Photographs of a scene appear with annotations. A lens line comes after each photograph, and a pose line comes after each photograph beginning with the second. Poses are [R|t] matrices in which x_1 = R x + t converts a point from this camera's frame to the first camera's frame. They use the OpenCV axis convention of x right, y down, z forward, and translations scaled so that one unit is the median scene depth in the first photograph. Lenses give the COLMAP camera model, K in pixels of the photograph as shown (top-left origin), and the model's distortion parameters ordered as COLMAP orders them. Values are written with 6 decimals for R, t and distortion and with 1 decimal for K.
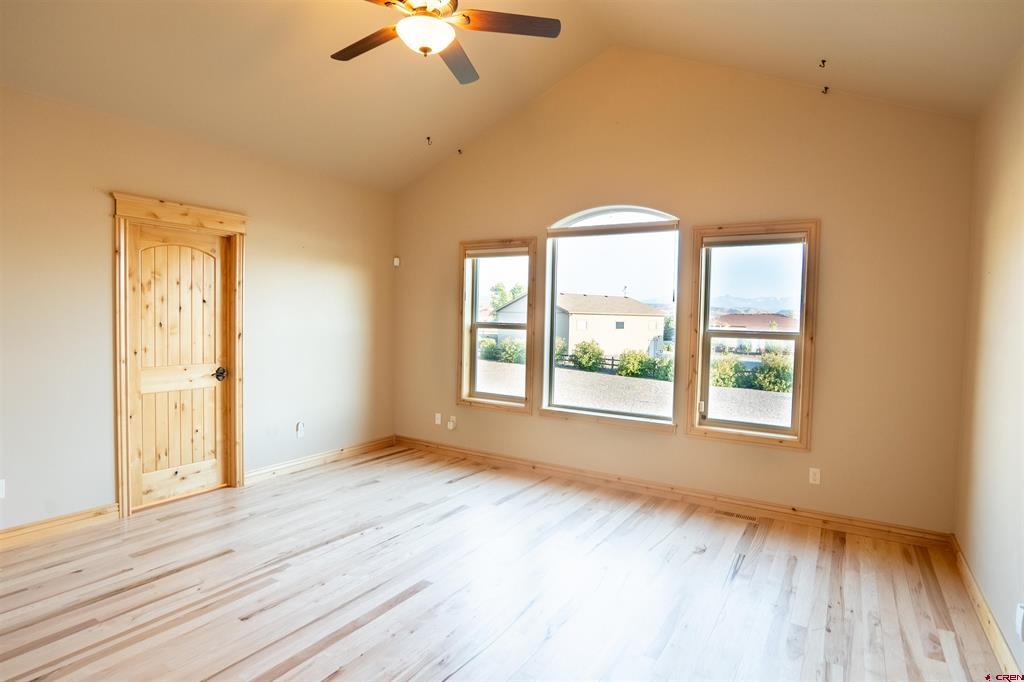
lens RADIAL K [[546.2, 0, 512.0], [0, 546.2, 341.0], [0, 0, 1]] dist [-0.030277, 0.000926]
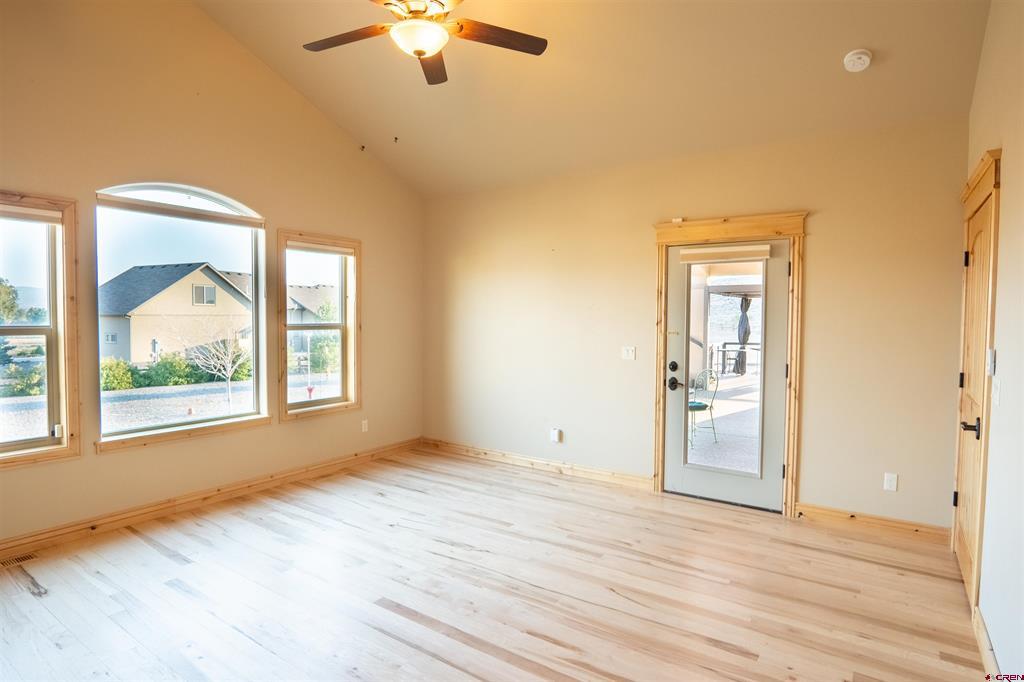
lens RADIAL K [[546.2, 0, 512.0], [0, 546.2, 341.0], [0, 0, 1]] dist [-0.030277, 0.000926]
pose [[0.046065, -0.063513, 0.996917, -0.766360], [0.046498, 0.997031, 0.061372, -0.034144], [-0.997856, 0.043527, 0.048882, 0.518744]]
